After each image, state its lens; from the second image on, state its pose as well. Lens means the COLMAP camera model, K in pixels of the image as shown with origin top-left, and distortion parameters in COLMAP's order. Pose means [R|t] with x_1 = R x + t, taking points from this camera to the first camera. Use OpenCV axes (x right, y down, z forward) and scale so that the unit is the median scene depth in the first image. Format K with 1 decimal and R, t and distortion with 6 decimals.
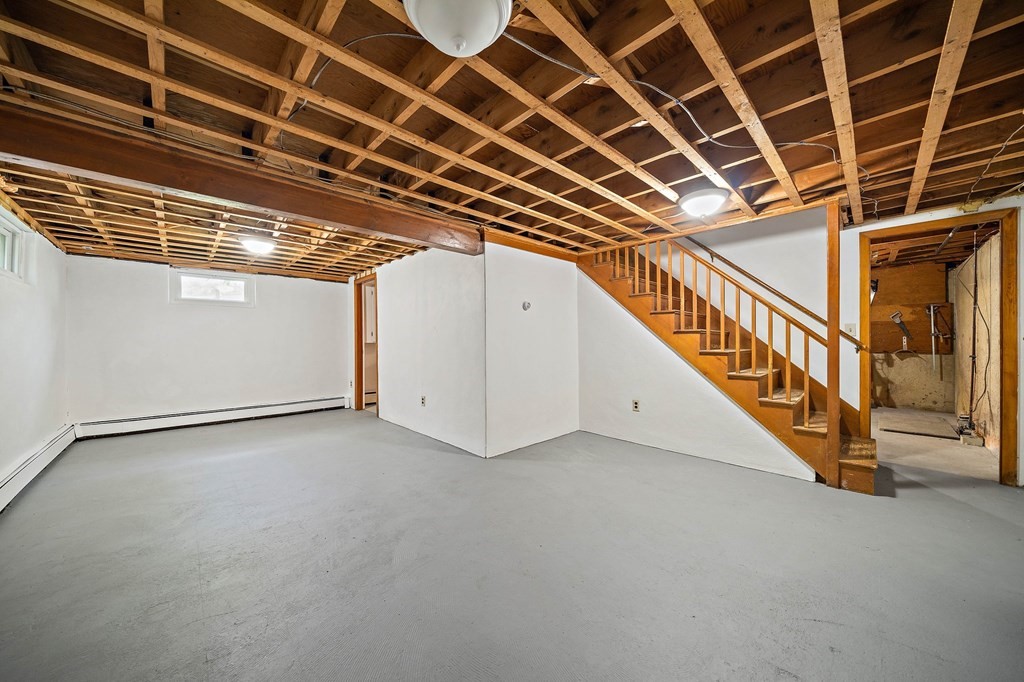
lens RADIAL K [[350.5, 0, 509.5], [0, 350.5, 337.7], [0, 0, 1]] dist [-0.007667, 0.000631]
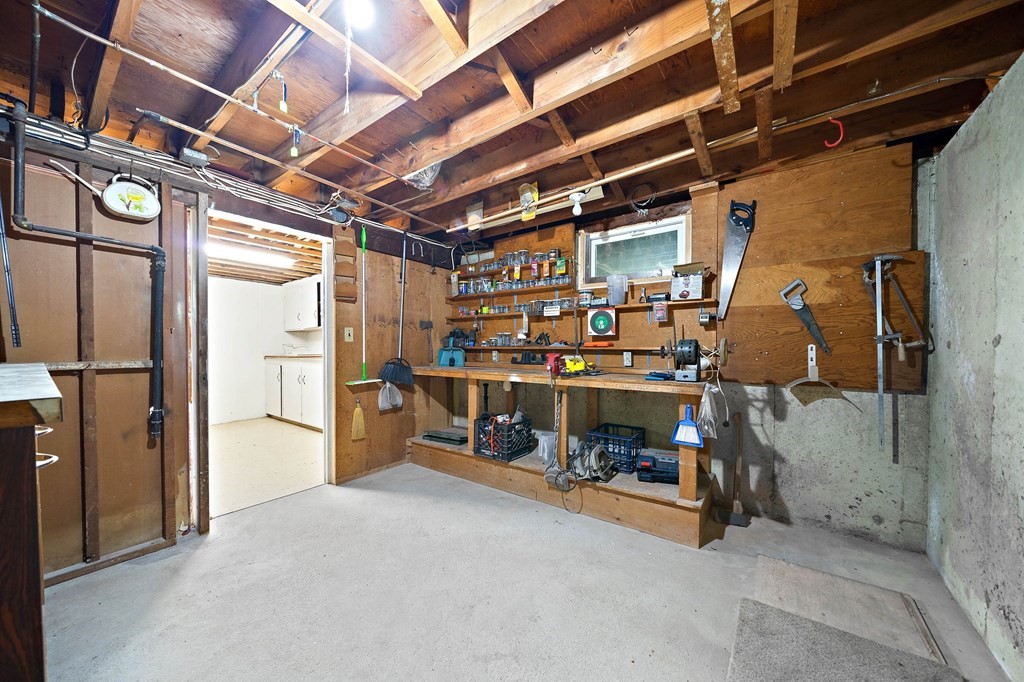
lens RADIAL K [[350.5, 0, 515.8], [0, 350.5, 348.8], [0, 0, 1]] dist [-0.007667, 0.000631]
pose [[0.982450, 0.003116, 0.186498, 0.749650], [-0.005050, 0.999938, 0.009893, -0.000692], [-0.186456, -0.010661, 0.982406, 0.687717]]
